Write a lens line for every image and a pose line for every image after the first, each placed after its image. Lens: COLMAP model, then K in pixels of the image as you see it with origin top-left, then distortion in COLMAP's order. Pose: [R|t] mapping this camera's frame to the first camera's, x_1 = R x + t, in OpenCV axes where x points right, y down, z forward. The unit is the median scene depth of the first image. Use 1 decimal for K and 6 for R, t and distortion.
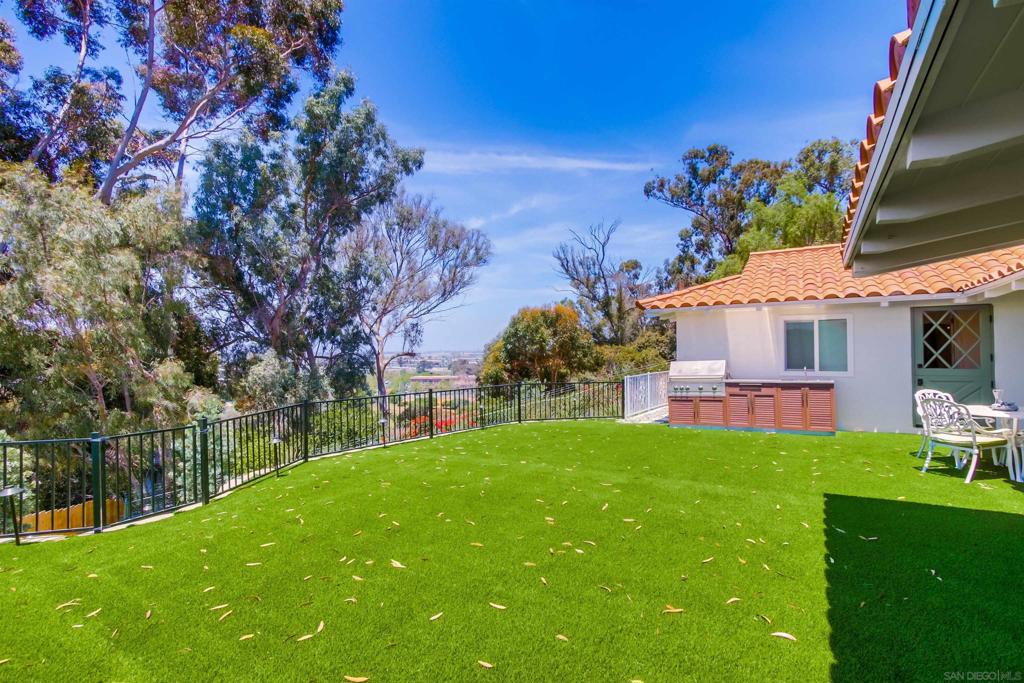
lens RADIAL K [[500.0, 0, 512.0], [0, 500.0, 341.5], [0, 0, 1]] dist [-0.000247, -0.000112]
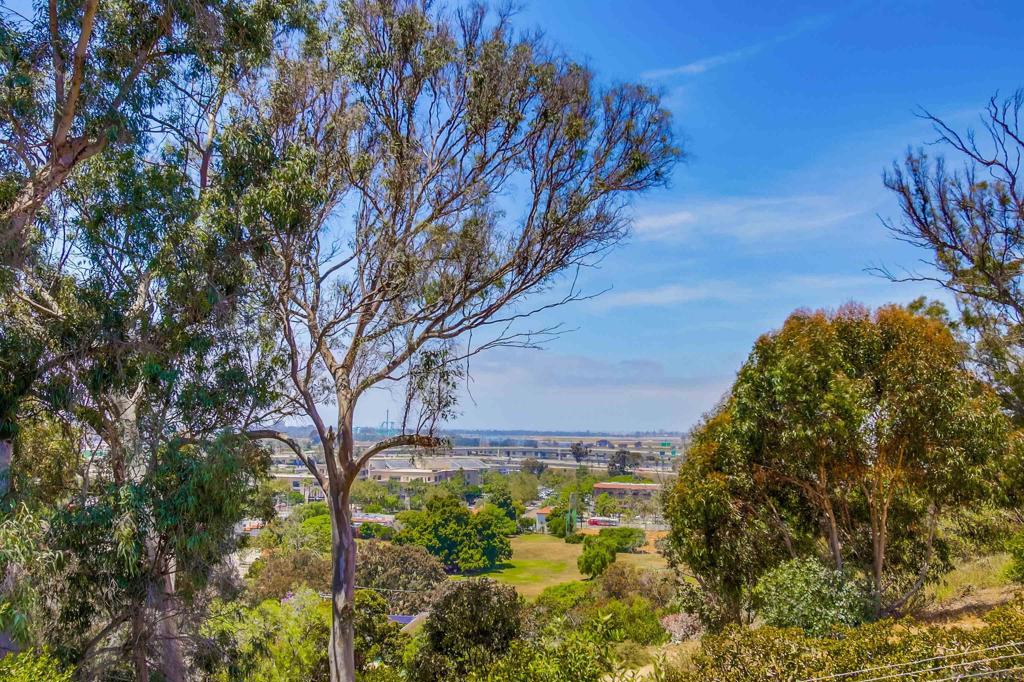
lens RADIAL K [[1031.2, 0, 512.0], [0, 1031.2, 341.0], [0, 0, 1]] dist [-0.016474, -0.015062]
pose [[0.959564, -0.001080, -0.281488, 0.041351], [-0.018356, 0.997624, -0.066403, 0.001738], [0.280891, 0.068885, 0.957265, 0.250986]]
